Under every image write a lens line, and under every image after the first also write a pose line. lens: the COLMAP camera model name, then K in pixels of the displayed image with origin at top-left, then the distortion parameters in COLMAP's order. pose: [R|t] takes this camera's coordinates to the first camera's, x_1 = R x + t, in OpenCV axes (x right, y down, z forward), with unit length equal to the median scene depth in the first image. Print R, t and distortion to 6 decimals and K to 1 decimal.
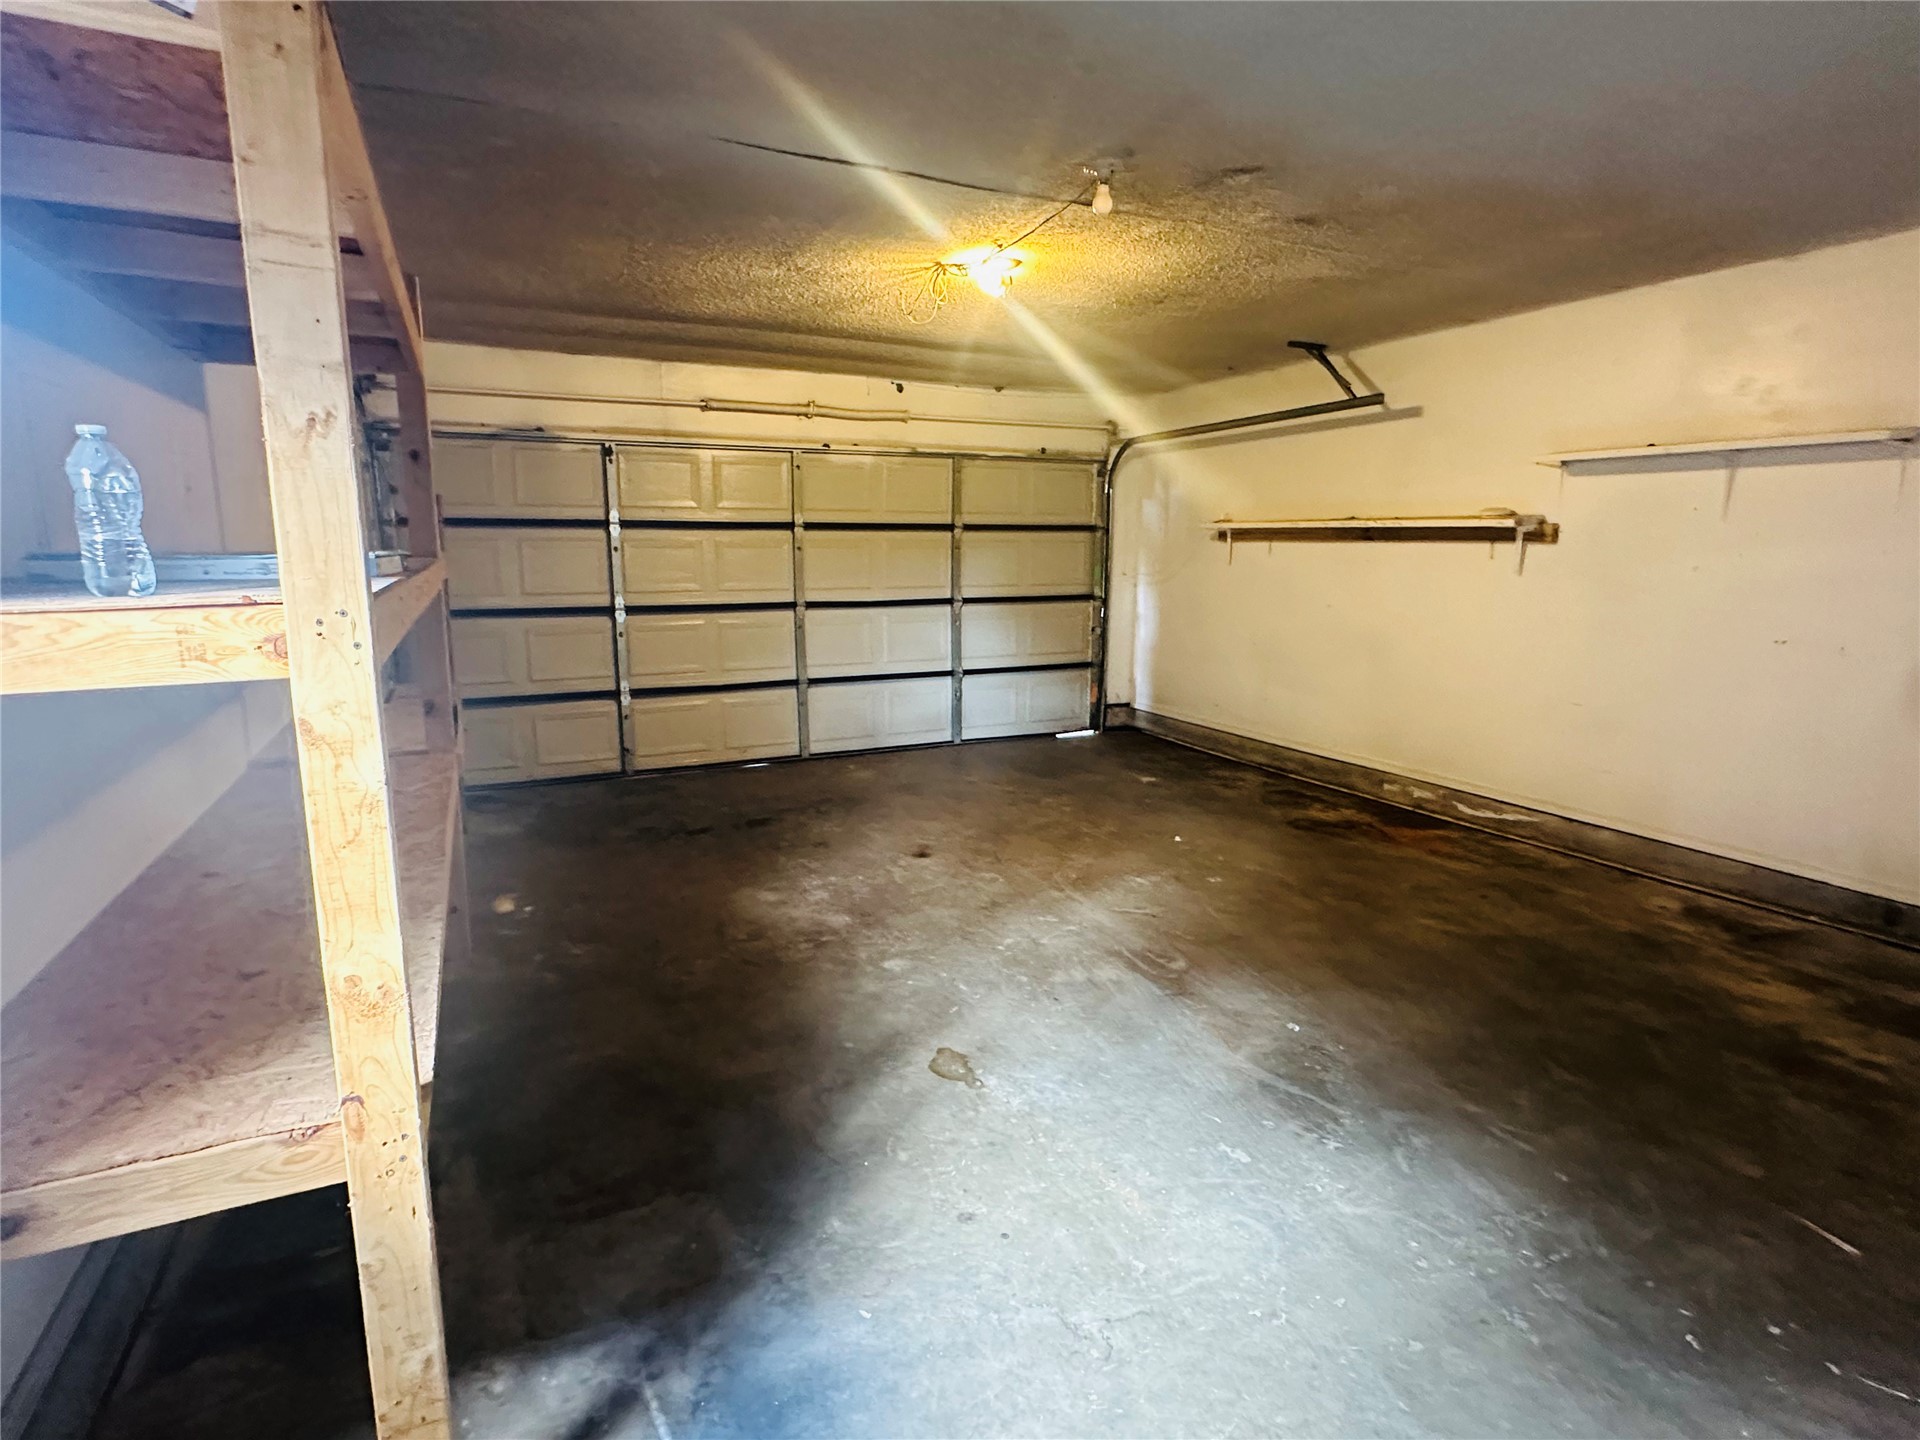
lens RADIAL K [[979.1, 0, 960.0], [0, 979.1, 720.0], [0, 0, 1]] dist [-0.000106, -0.000275]
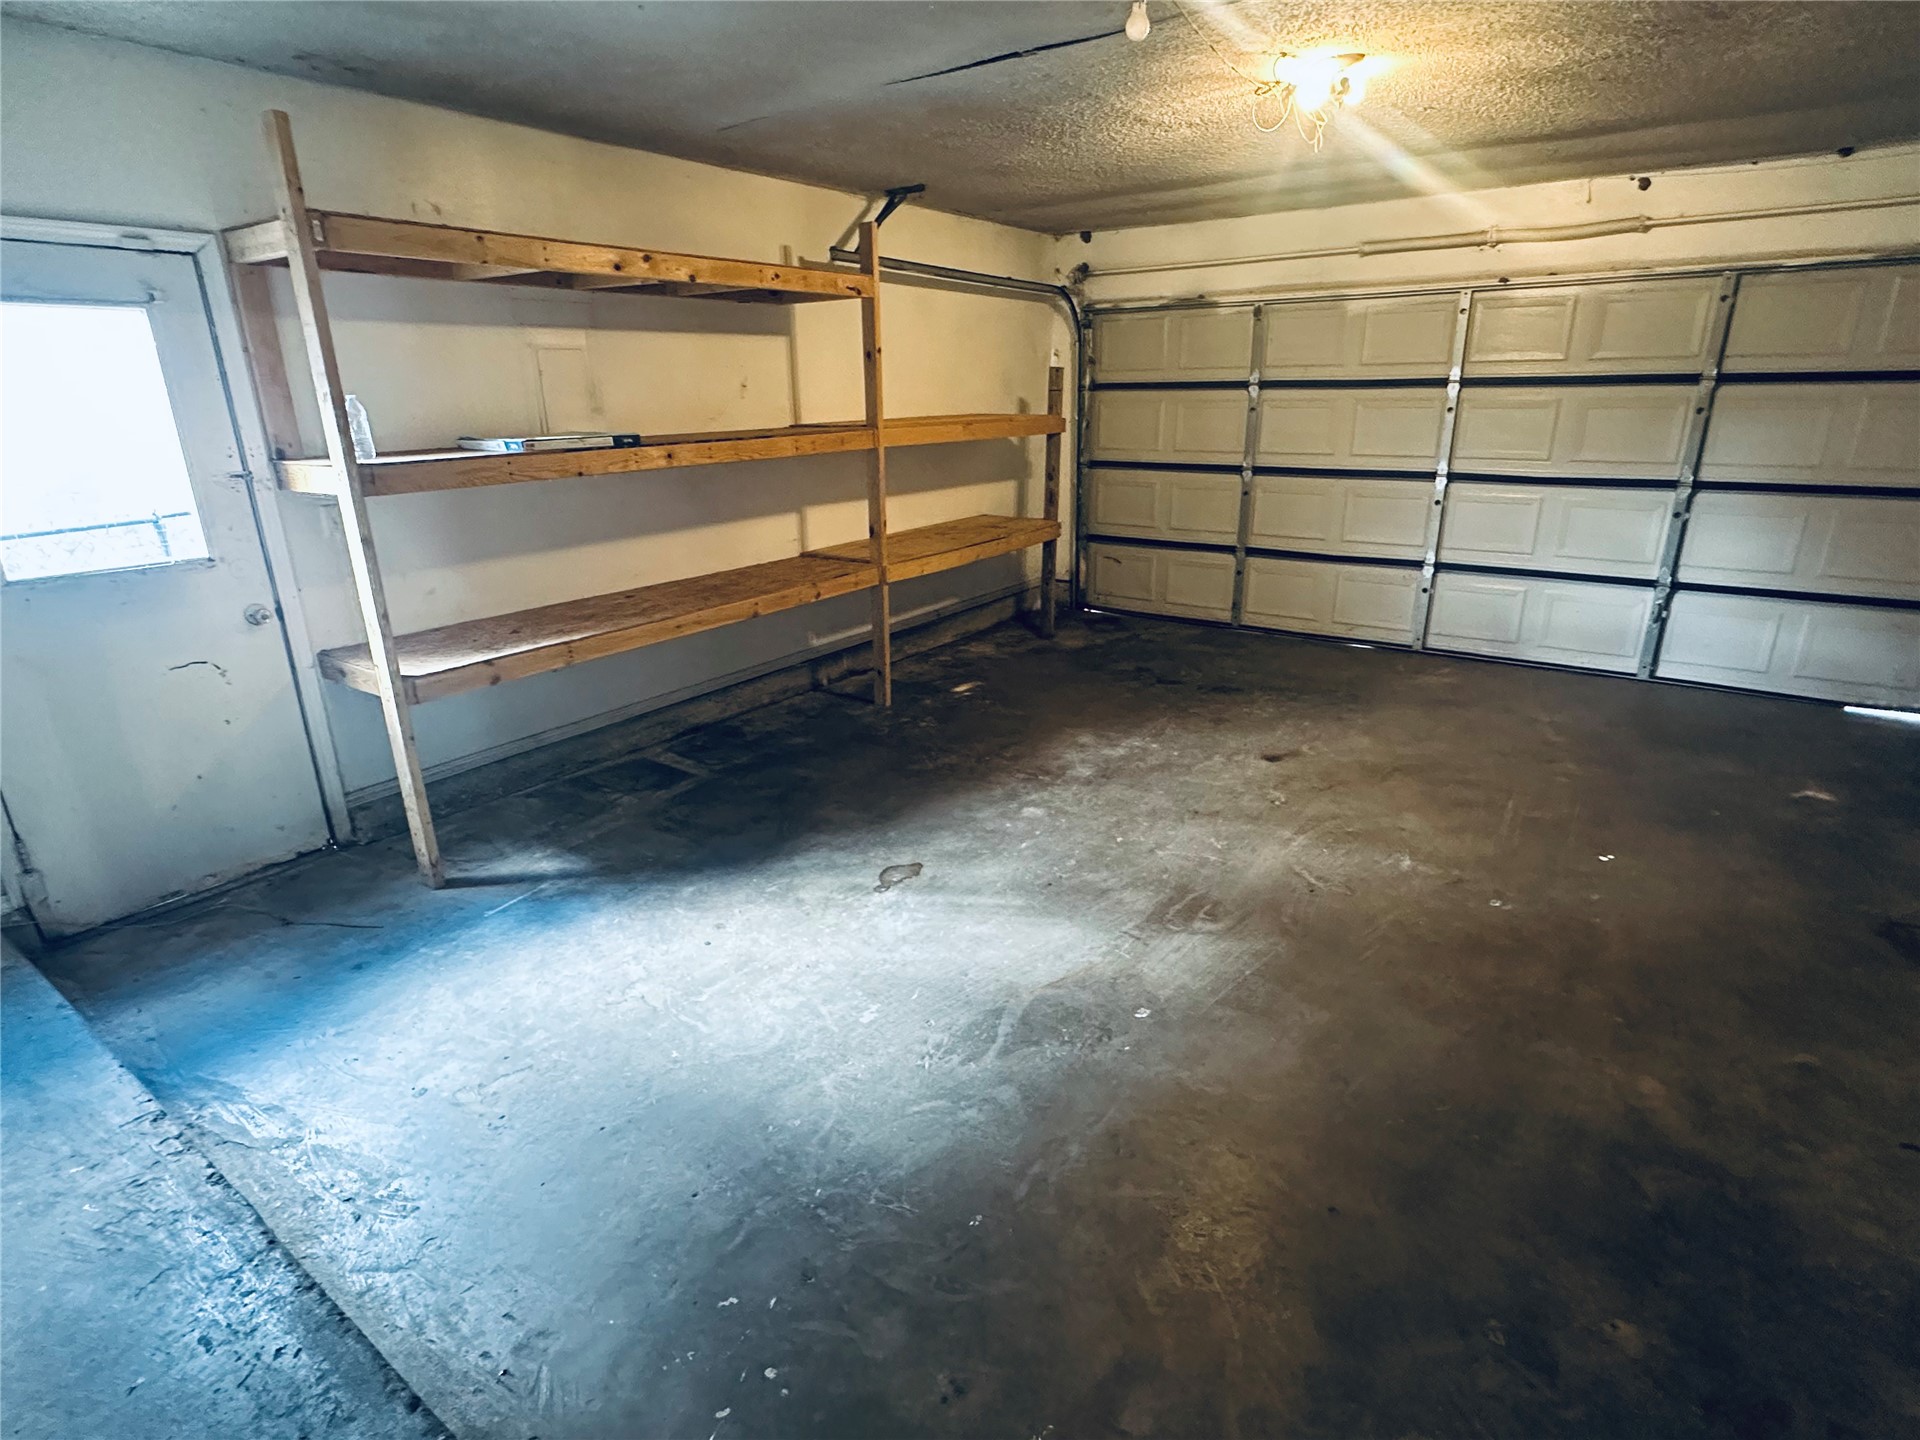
lens RADIAL K [[979.1, 0, 960.0], [0, 979.1, 720.0], [0, 0, 1]] dist [-0.000106, -0.000275]
pose [[0.478370, 0.275765, -0.833736, 0.612056], [-0.140940, 0.961216, 0.237064, -0.080565], [0.866774, 0.004103, 0.498683, 0.282468]]
